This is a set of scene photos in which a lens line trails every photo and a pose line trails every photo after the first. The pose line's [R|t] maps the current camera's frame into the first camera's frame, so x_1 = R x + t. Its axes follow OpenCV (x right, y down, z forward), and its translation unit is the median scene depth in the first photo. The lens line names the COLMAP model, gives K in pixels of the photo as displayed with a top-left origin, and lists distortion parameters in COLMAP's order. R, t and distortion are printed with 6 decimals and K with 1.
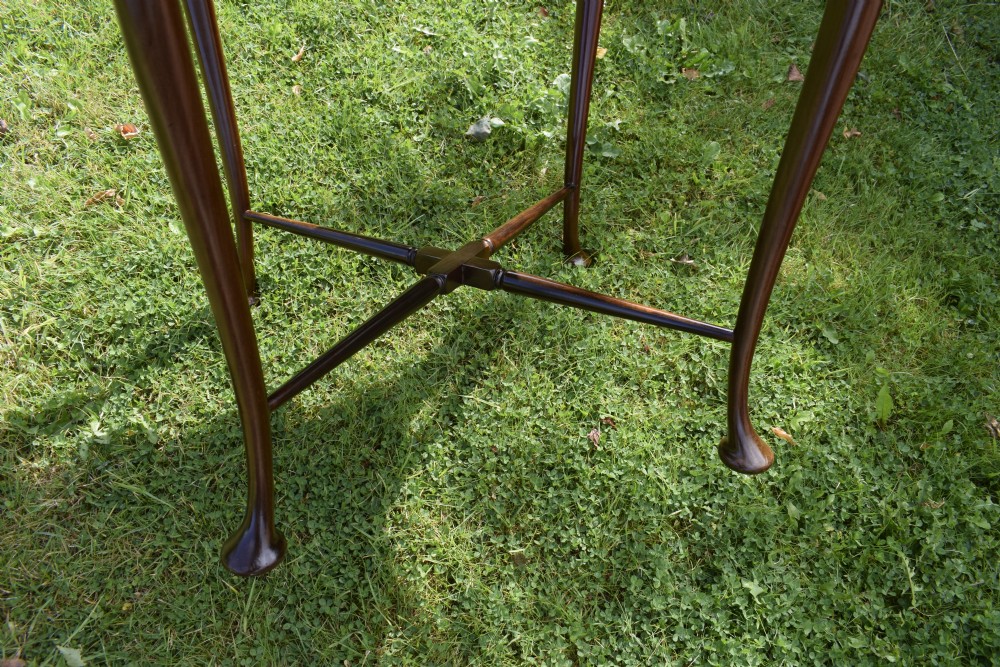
lens RADIAL K [[759.1, 0, 500.0], [0, 759.1, 333.5], [0, 0, 1]] dist [-0.025336, 0.011952]
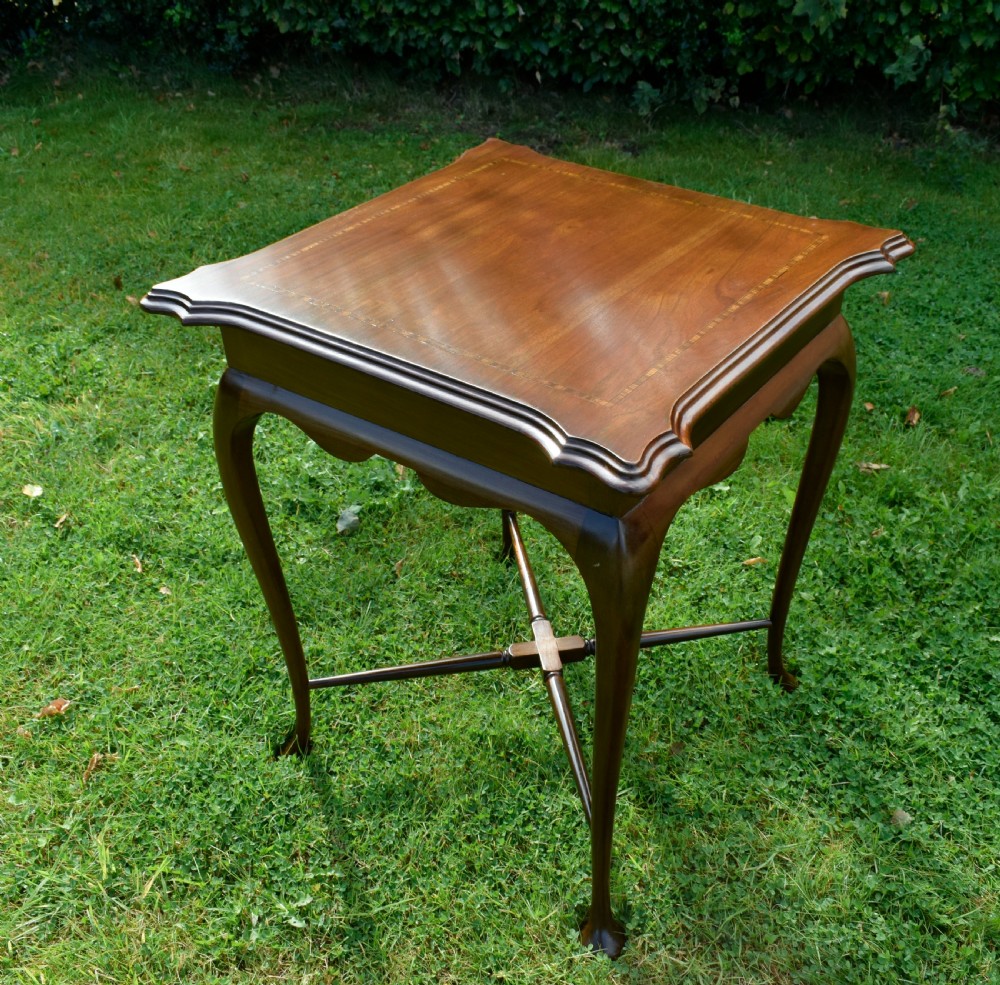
lens RADIAL K [[1172.4, 0, 537.7], [0, 1172.4, 498.6], [0, 0, 1]] dist [-0.016920, 0.005740]
pose [[0.741278, -0.515187, 0.430221, -0.501429], [0.631786, 0.751976, -0.188091, 0.163504], [-0.226614, 0.411235, 0.882911, -0.453973]]
